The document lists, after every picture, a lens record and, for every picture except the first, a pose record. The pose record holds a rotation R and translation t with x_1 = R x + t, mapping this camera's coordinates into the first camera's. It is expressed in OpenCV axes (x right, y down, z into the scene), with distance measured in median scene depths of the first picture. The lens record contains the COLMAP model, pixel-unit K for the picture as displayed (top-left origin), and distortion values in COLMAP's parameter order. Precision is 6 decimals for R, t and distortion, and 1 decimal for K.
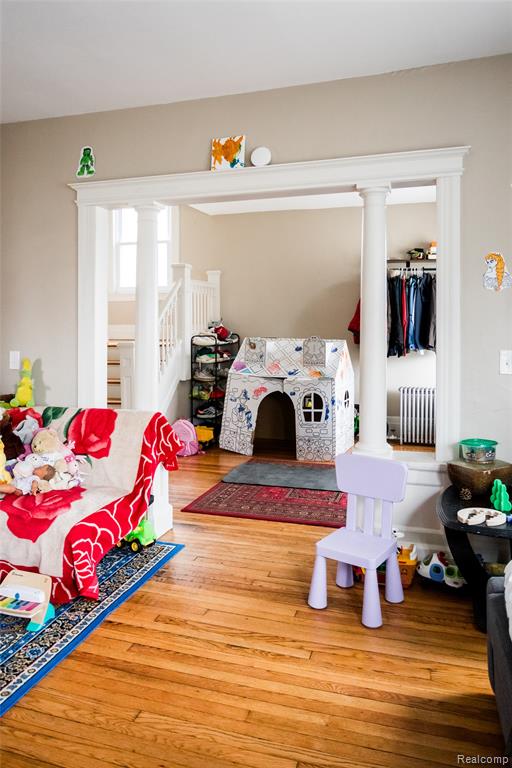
lens RADIAL K [[551.4, 0, 266.1], [0, 551.4, 326.5], [0, 0, 1]] dist [-0.006019, 0.004104]
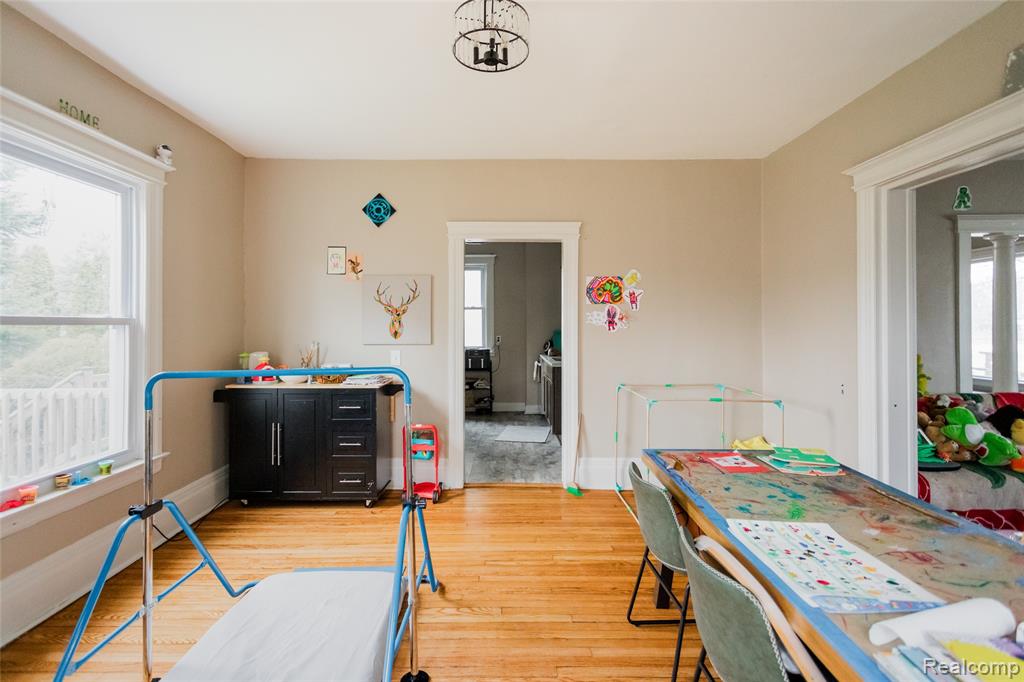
lens RADIAL K [[486.9, 0, 508.2], [0, 486.9, 321.4], [0, 0, 1]] dist [0.003634, 0.000892]
pose [[0.957611, -0.002416, 0.288053, -1.864336], [0.004687, 0.999963, -0.007192, -0.015328], [-0.288025, 0.008238, 0.957587, 0.259145]]
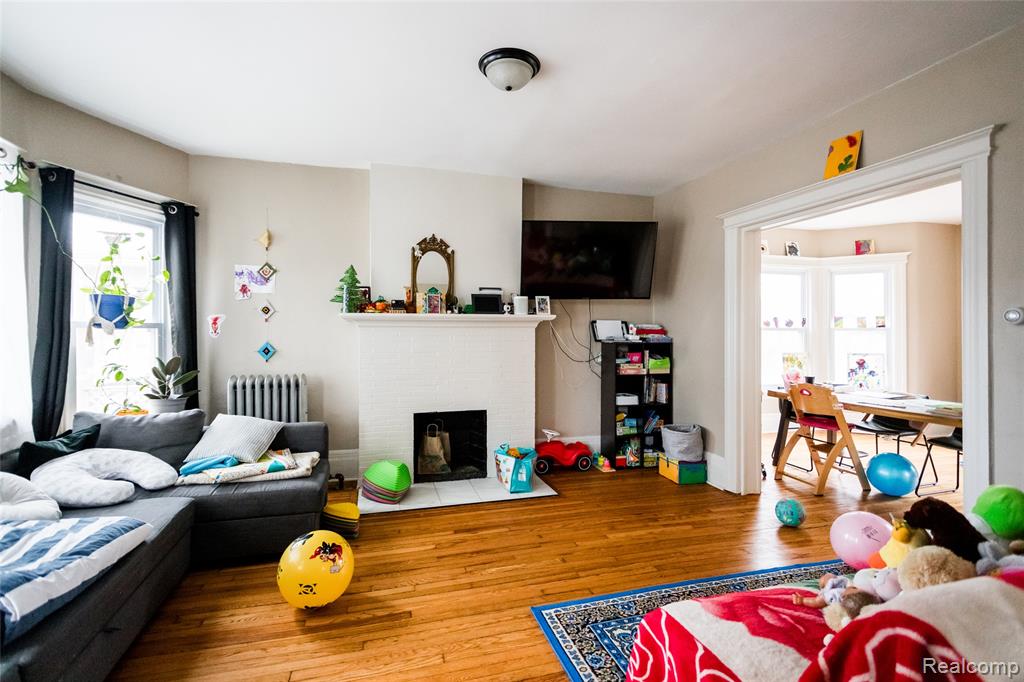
lens RADIAL K [[476.9, 0, 509.7], [0, 476.9, 334.6], [0, 0, 1]] dist [0.001515, 0.000295]
pose [[-0.845066, -0.005947, -0.534630, 0.114803], [-0.005212, 0.999982, -0.002884, 0.013547], [0.534637, 0.000349, -0.845082, 1.150727]]
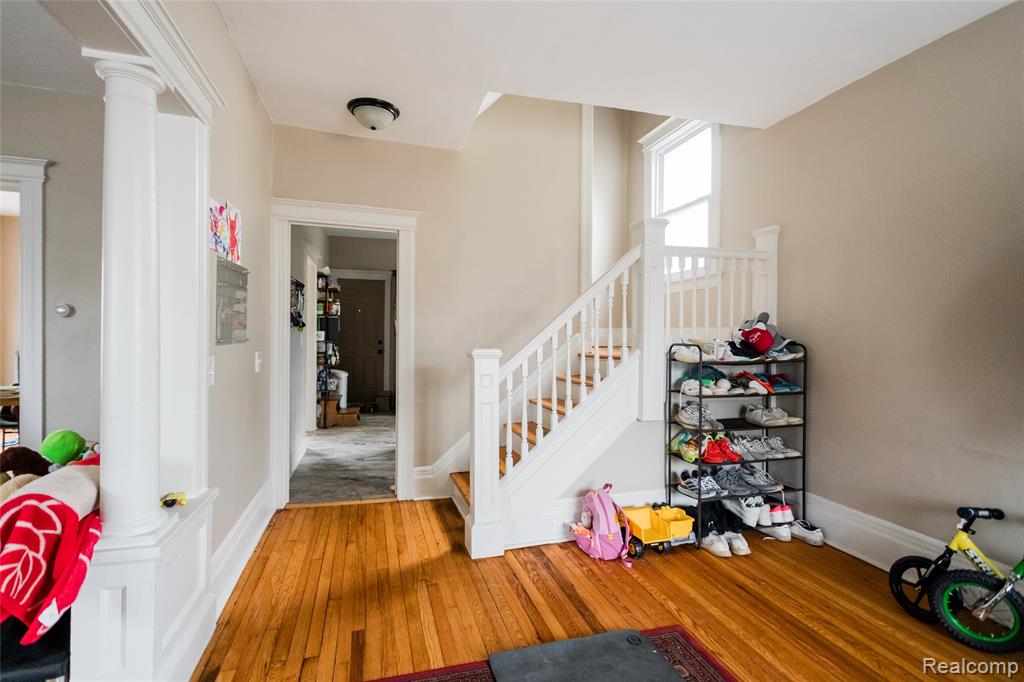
lens RADIAL K [[480.5, 0, 508.5], [0, 480.5, 334.8], [0, 0, 1]] dist [0.002980, 0.001349]
pose [[0.543119, 0.007976, -0.839618, 0.382614], [-0.010099, 0.999945, 0.002967, 0.016404], [0.839595, 0.006868, 0.543170, 1.174982]]
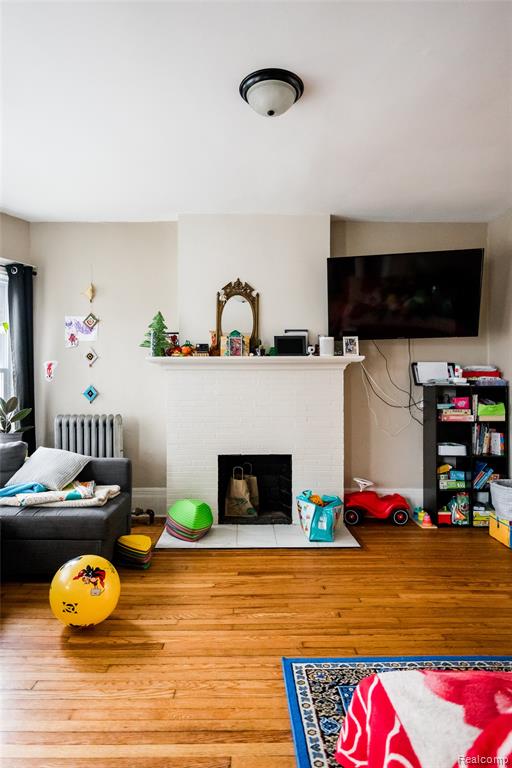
lens RADIAL K [[469.8, 0, 244.2], [0, 469.8, 383.8], [0, 0, 1]] dist [-0.001042, 0.000083]
pose [[-0.957811, -0.007408, -0.287303, -0.052557], [-0.003721, 0.999904, -0.013376, 0.045356], [0.287375, -0.011742, -0.957746, 1.181951]]
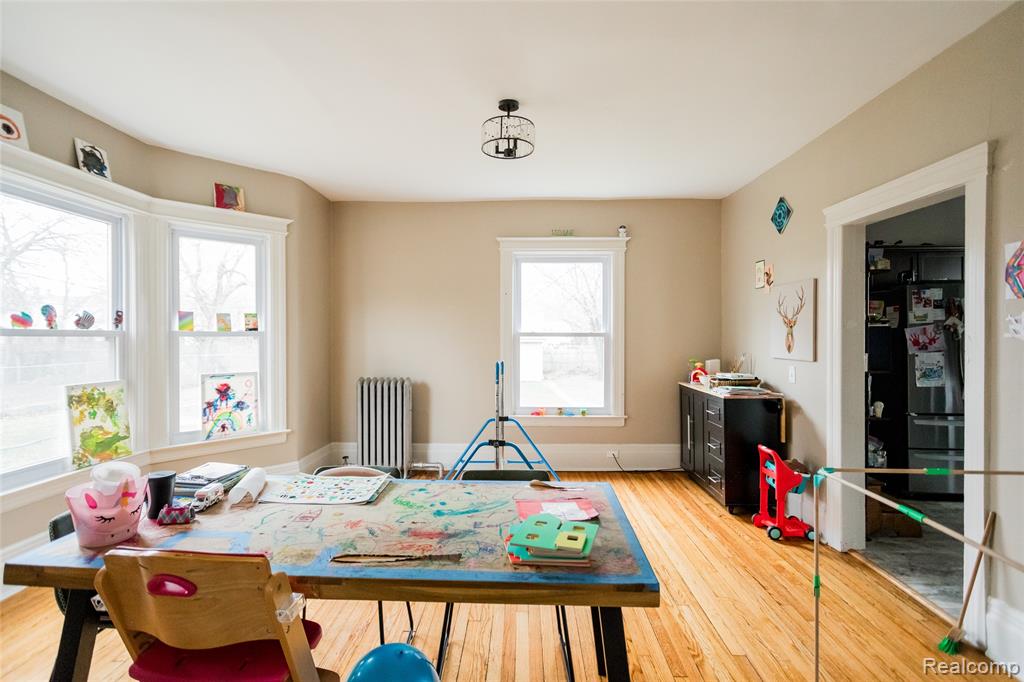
lens RADIAL K [[476.4, 0, 510.1], [0, 476.4, 337.0], [0, 0, 1]] dist [0.003199, 0.000782]
pose [[0.258340, 0.001561, -0.966053, -0.861587], [-0.003308, 0.999994, 0.000731, -0.017619], [0.966048, 0.003006, 0.258344, 0.631005]]
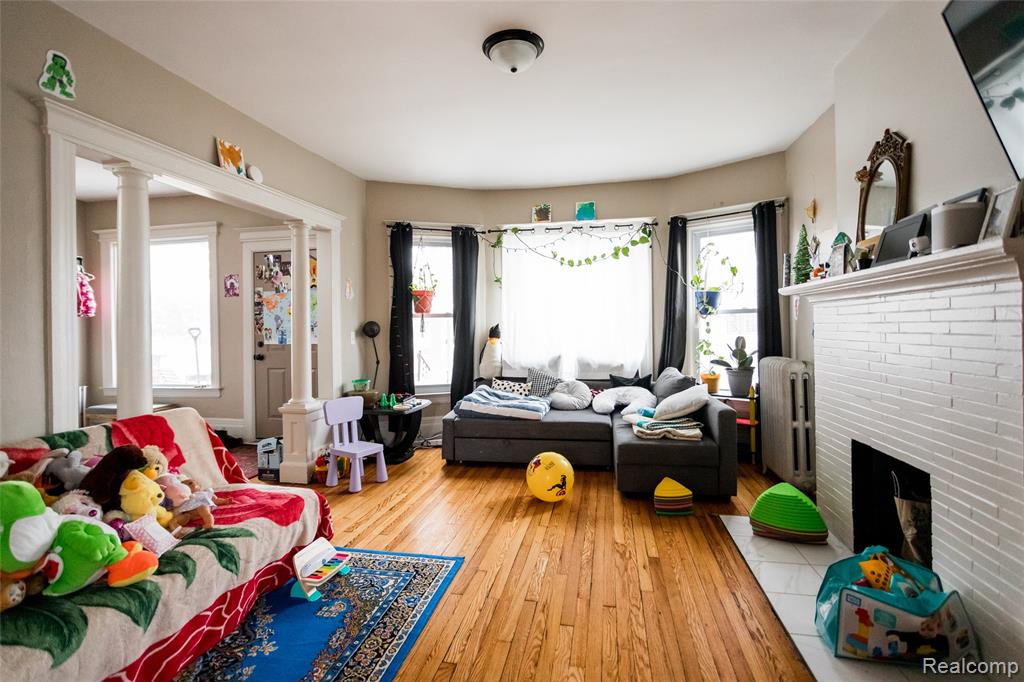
lens RADIAL K [[480.2, 0, 511.4], [0, 480.2, 325.8], [0, 0, 1]] dist [-0.000180, 0.000284]
pose [[-0.096881, 0.000413, 0.995296, -1.109432], [0.014221, 0.999898, 0.000969, 0.026453], [-0.995194, 0.014248, -0.096877, 0.562641]]
